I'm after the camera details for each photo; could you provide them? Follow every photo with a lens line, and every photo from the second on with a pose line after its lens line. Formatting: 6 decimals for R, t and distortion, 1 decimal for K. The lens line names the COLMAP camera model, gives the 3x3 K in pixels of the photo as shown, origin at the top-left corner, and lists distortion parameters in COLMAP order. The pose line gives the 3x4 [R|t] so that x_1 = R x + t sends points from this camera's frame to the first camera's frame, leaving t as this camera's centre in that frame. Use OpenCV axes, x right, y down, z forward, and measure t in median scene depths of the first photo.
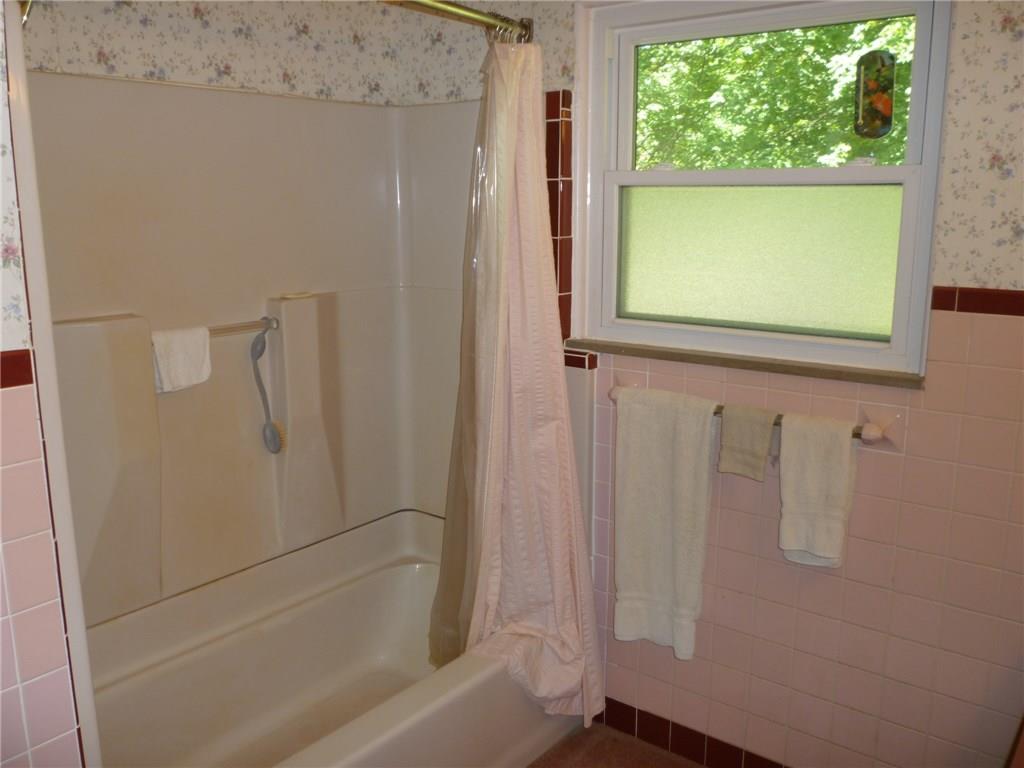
lens RADIAL K [[892.6, 0, 512.0], [0, 892.6, 384.0], [0, 0, 1]] dist [-0.038125, 0.000610]
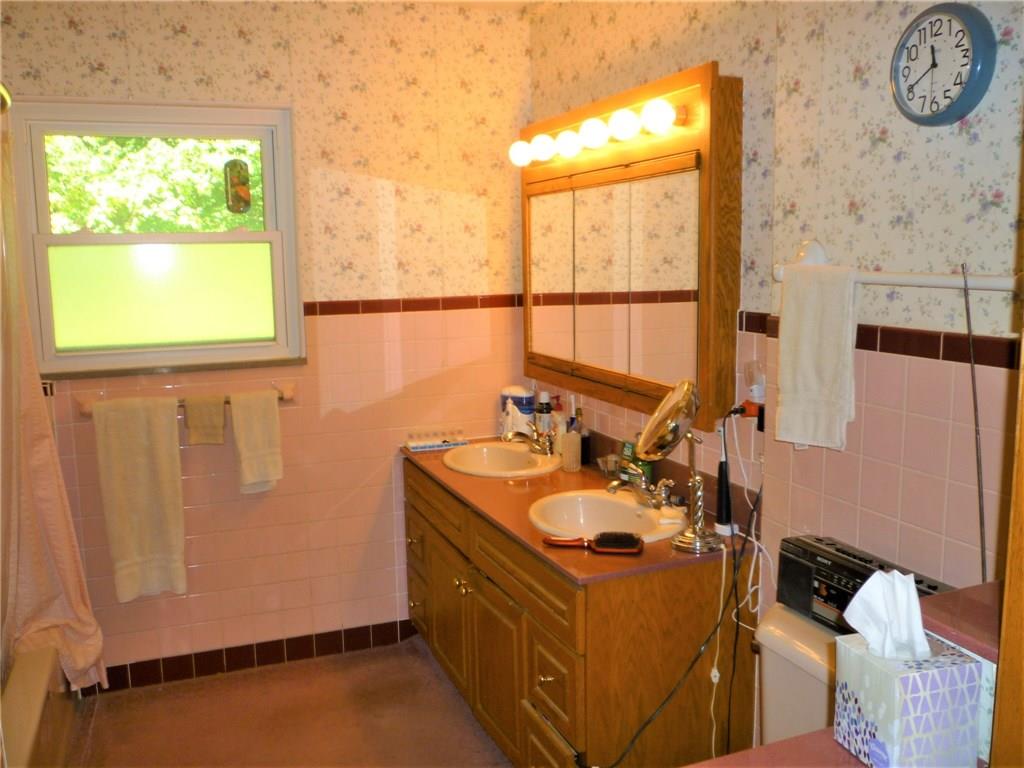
lens RADIAL K [[892.6, 0, 512.0], [0, 892.6, 384.0], [0, 0, 1]] dist [-0.038125, 0.000610]
pose [[0.498092, -0.129663, 0.857375, -0.744510], [0.190119, 0.981029, 0.037913, 0.049920], [-0.846025, 0.144119, 0.513294, -0.172919]]
